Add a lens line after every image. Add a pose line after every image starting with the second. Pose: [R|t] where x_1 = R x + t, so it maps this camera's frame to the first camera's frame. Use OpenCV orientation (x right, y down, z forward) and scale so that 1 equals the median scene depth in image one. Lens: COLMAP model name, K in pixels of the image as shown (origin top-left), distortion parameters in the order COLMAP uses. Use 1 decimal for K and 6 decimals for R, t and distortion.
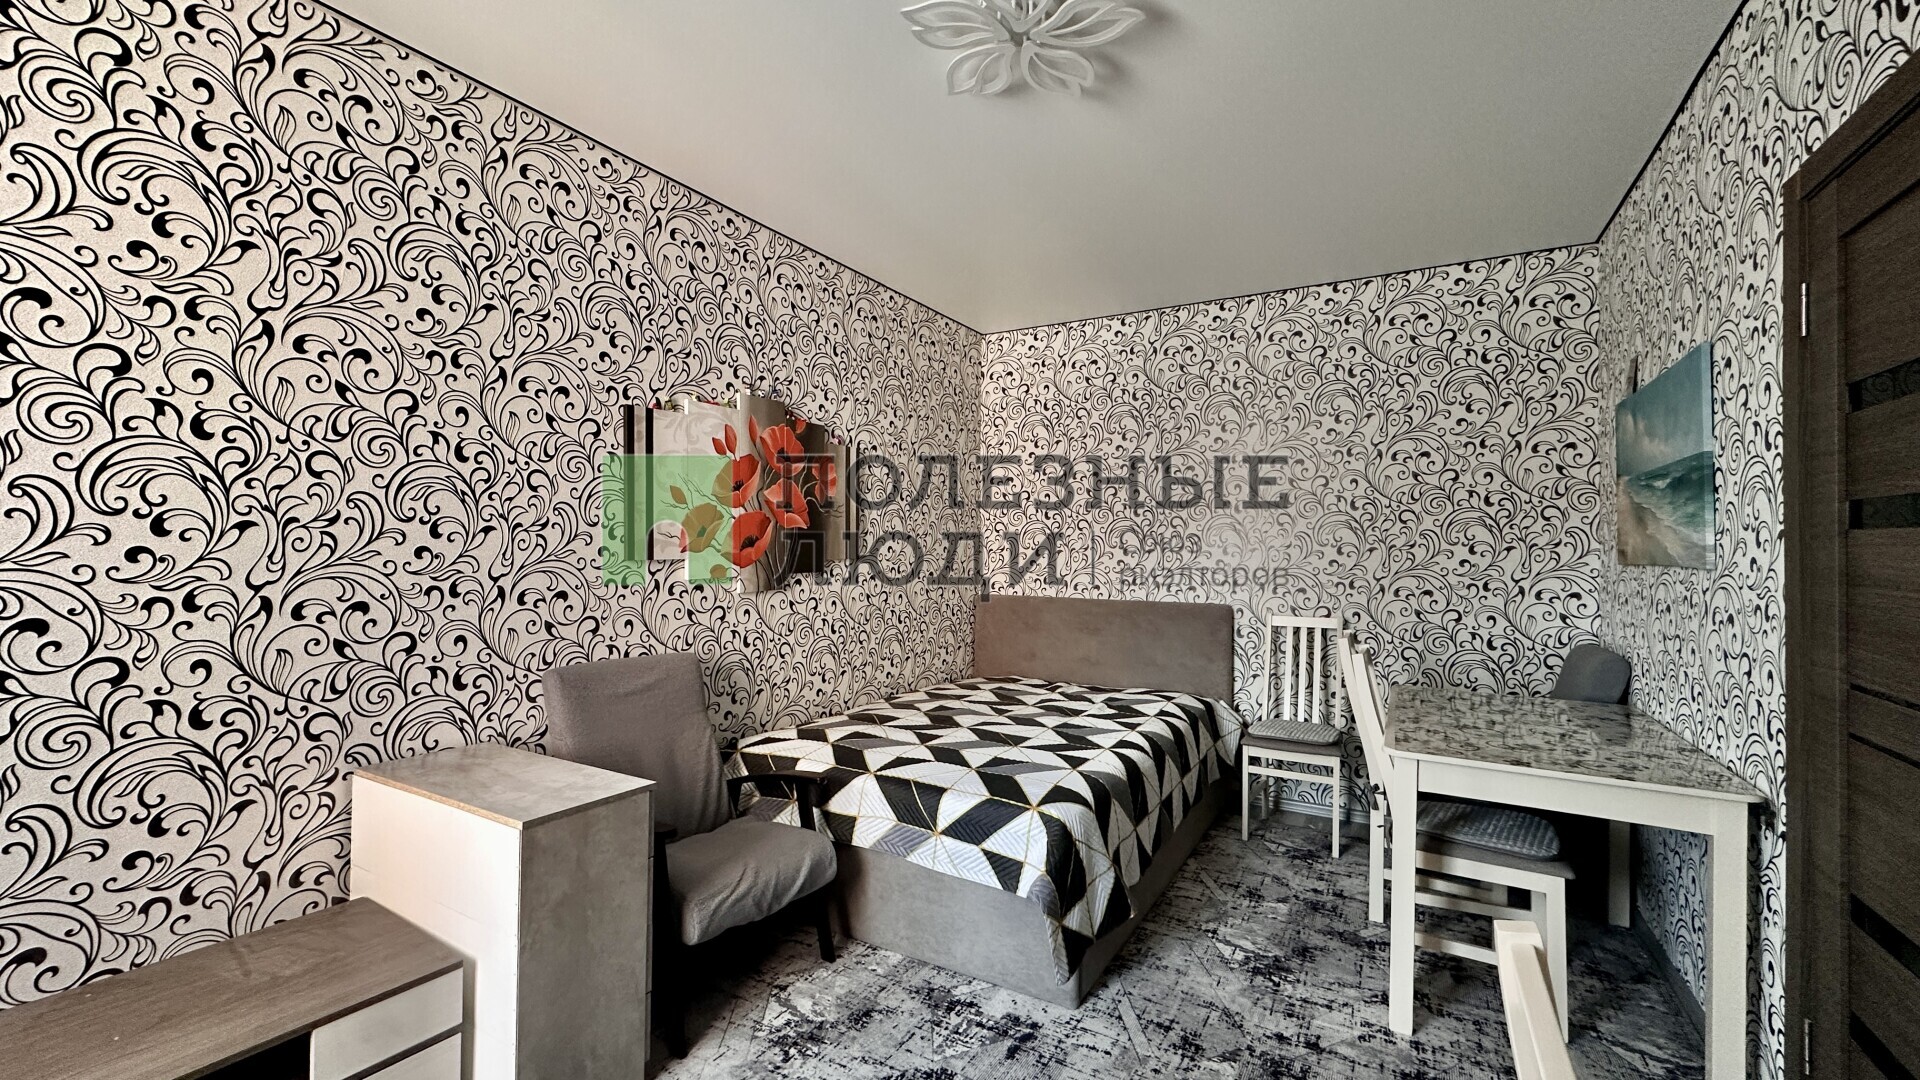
lens RADIAL K [[763.4, 0, 959.7], [0, 763.4, 534.0], [0, 0, 1]] dist [-0.000892, 0.000853]
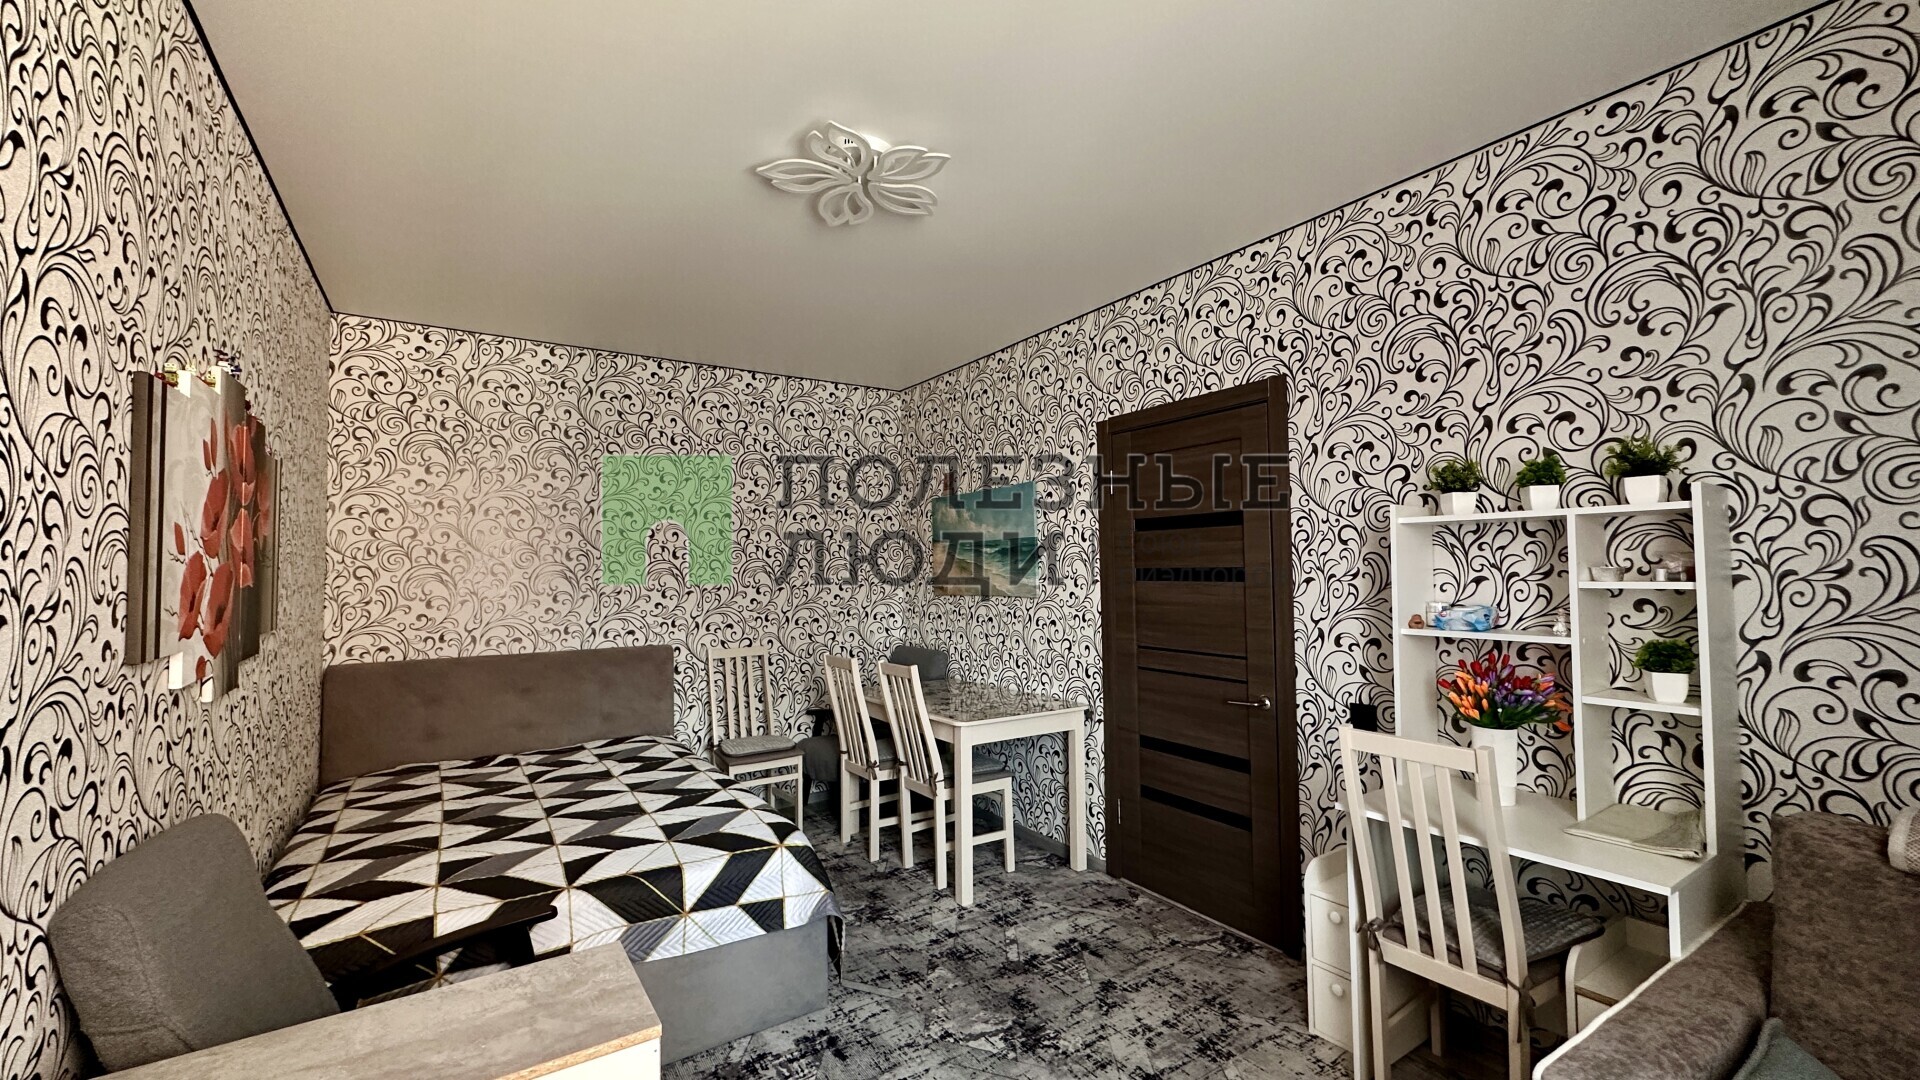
lens RADIAL K [[763.4, 0, 959.4], [0, 763.4, 532.2], [0, 0, 1]] dist [-0.000892, 0.000853]
pose [[0.437605, 0.033788, 0.898533, -0.730616], [0.000530, 0.999284, -0.037835, -0.040349], [-0.899167, 0.017033, 0.437273, 0.275516]]
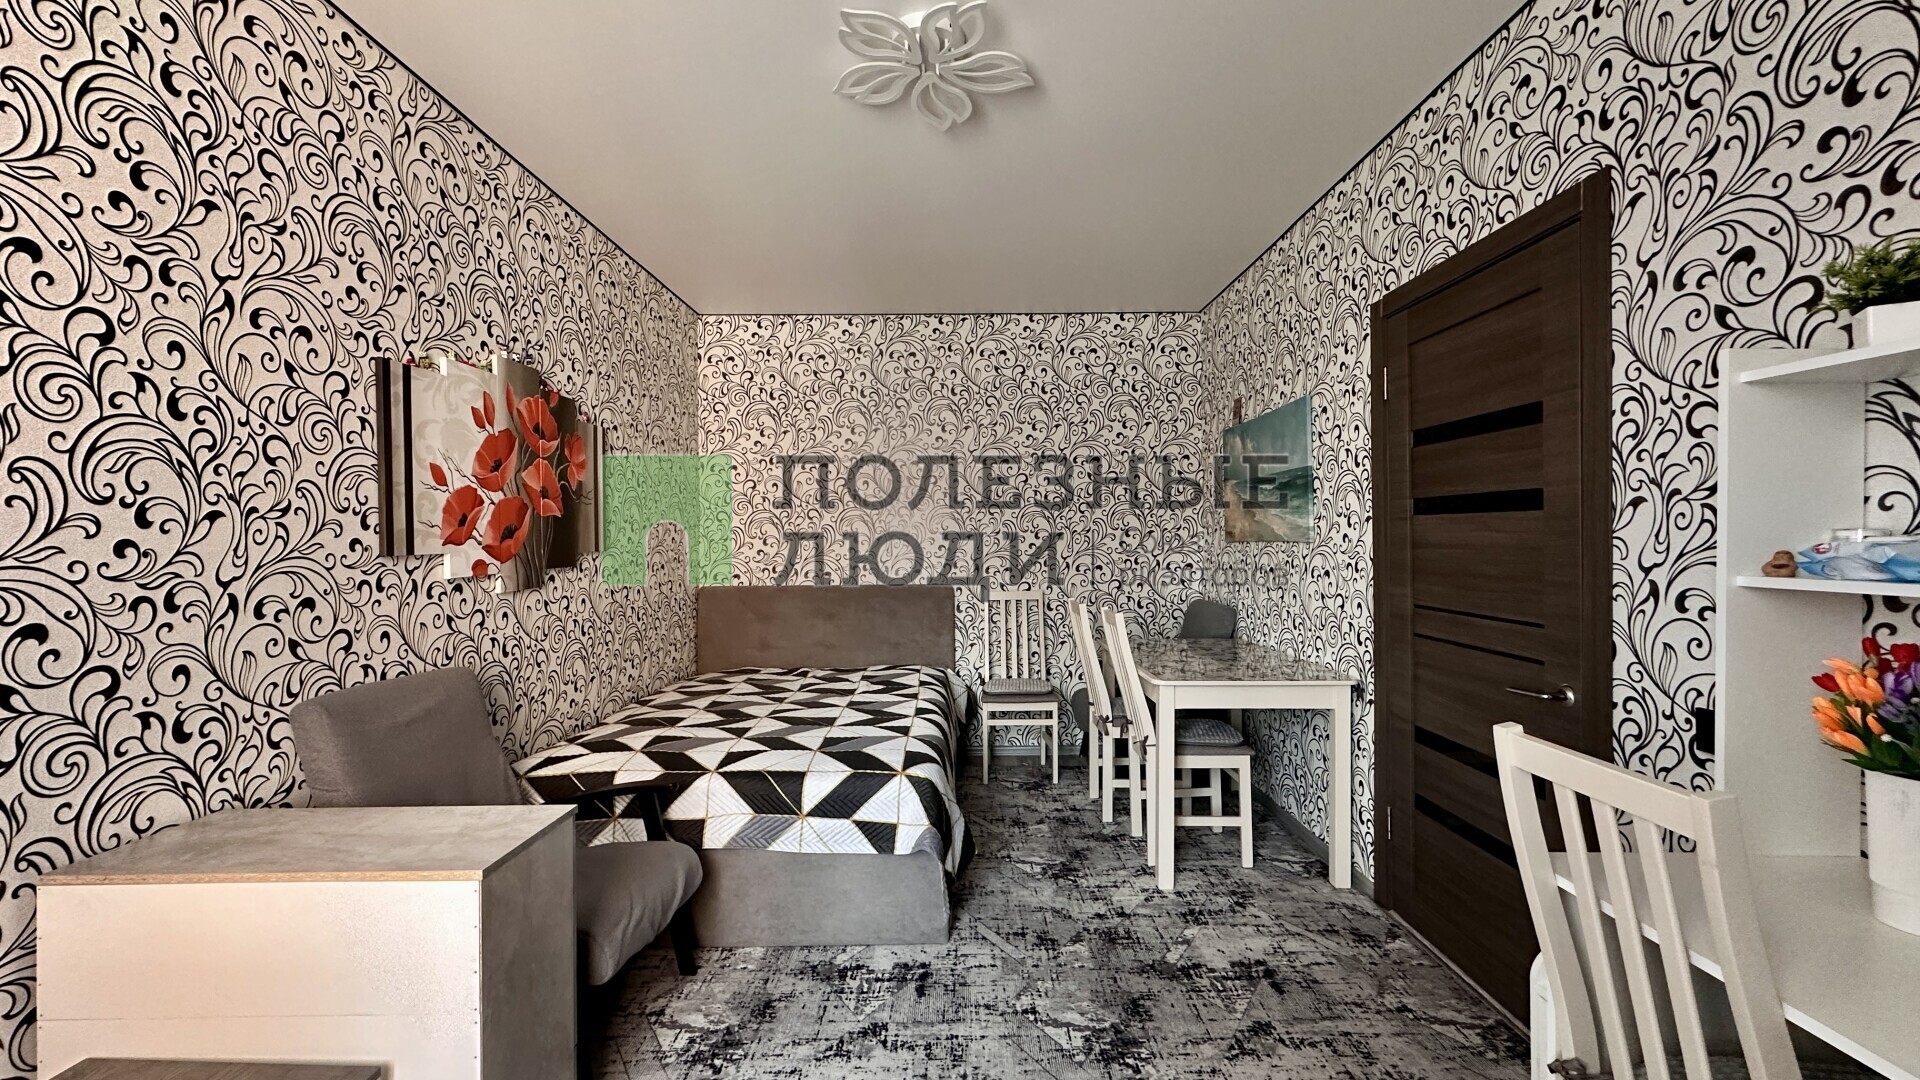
lens RADIAL K [[763.4, 0, 959.5], [0, 763.4, 533.1], [0, 0, 1]] dist [-0.000892, 0.000853]
pose [[0.861833, -0.010270, 0.507089, -0.355418], [0.005243, 0.999922, 0.011340, 0.005557], [-0.507166, -0.007115, 0.861819, 0.023001]]
